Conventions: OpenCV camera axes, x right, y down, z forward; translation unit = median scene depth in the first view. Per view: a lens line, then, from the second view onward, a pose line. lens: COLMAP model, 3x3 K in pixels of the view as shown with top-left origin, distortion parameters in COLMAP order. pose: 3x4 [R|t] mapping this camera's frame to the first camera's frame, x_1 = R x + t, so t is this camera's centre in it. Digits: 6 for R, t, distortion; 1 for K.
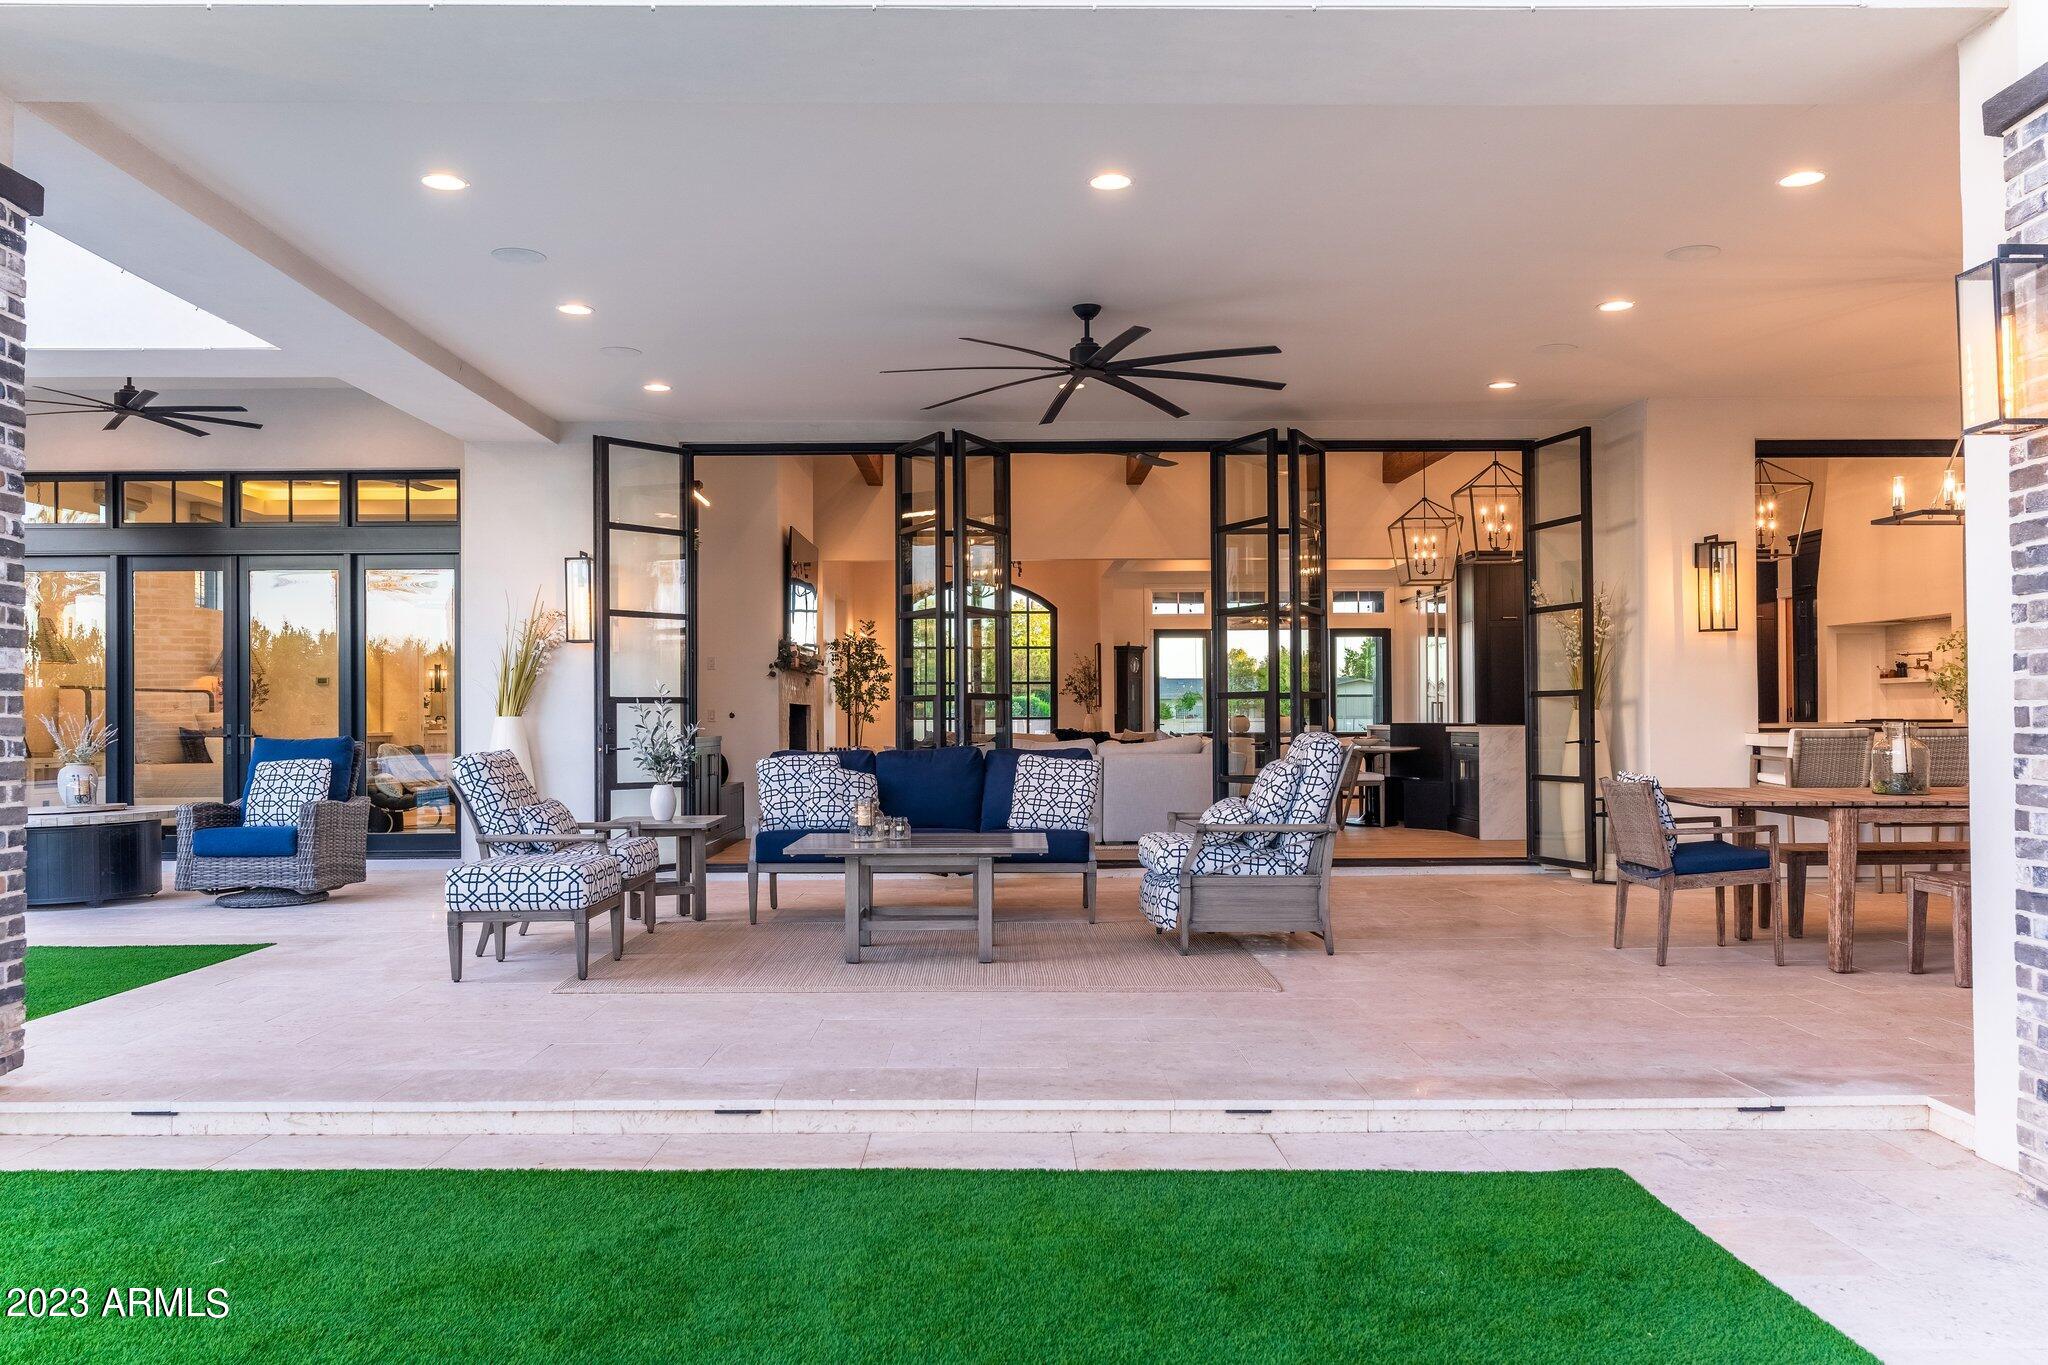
lens RADIAL K [[1516.4, 0, 1023.5], [0, 1516.4, 691.2], [0, 0, 1]] dist [-0.000068, -0.000125]
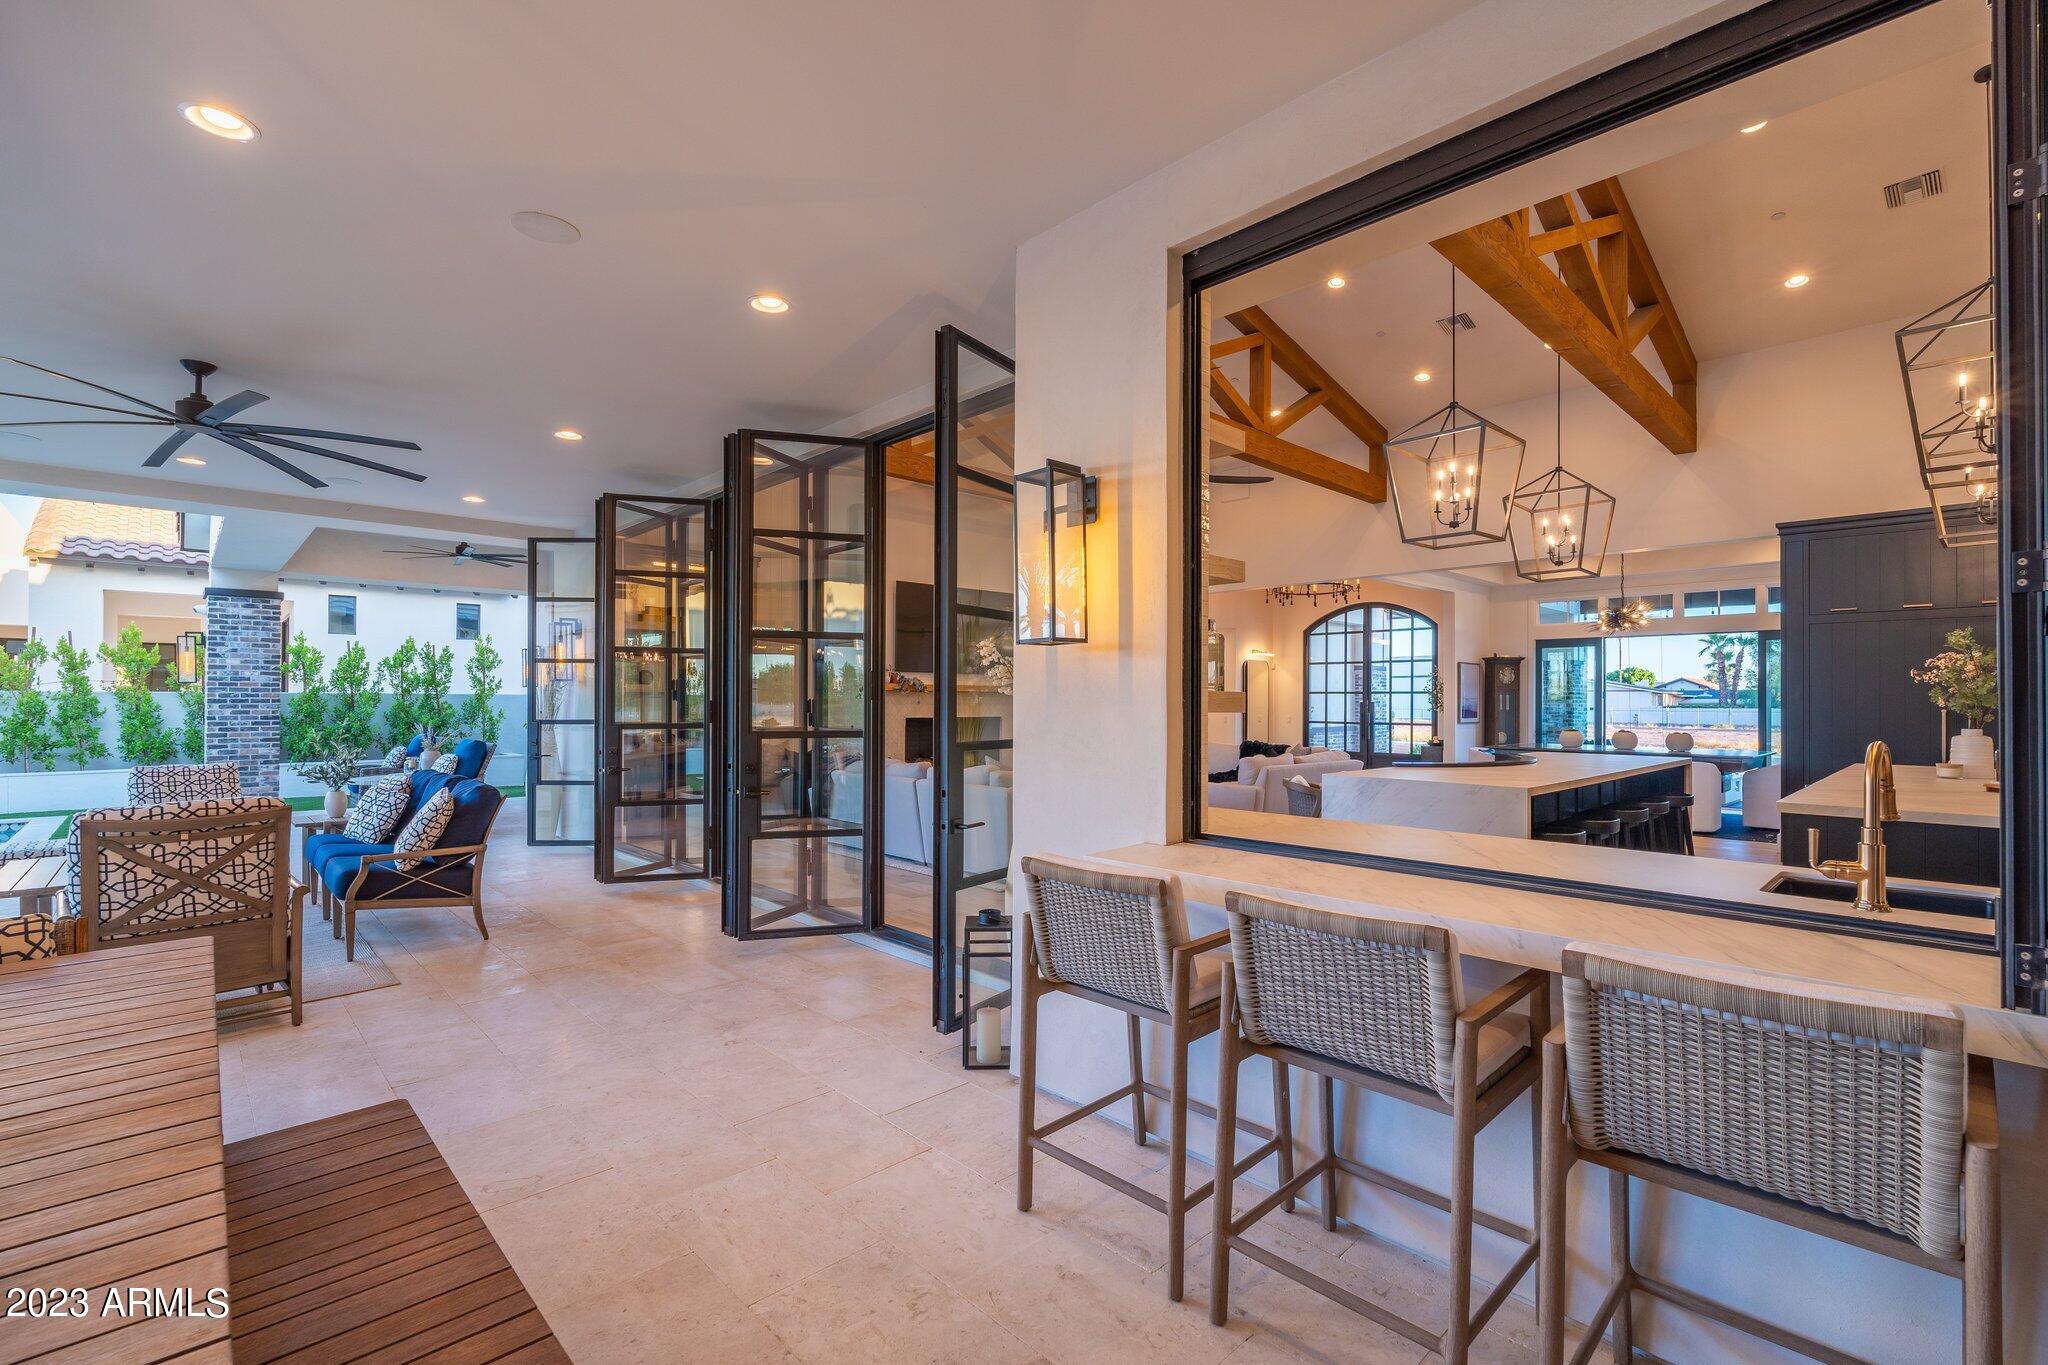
lens RADIAL K [[894.5, 0, 1022.4], [0, 894.5, 686.7], [0, 0, 1]] dist [-0.007491, -0.000160]
pose [[0.686539, -0.001995, -0.727090, 0.633525], [0.000868, 0.999998, -0.001924, -0.021307], [0.727092, 0.000690, 0.686539, 0.755867]]
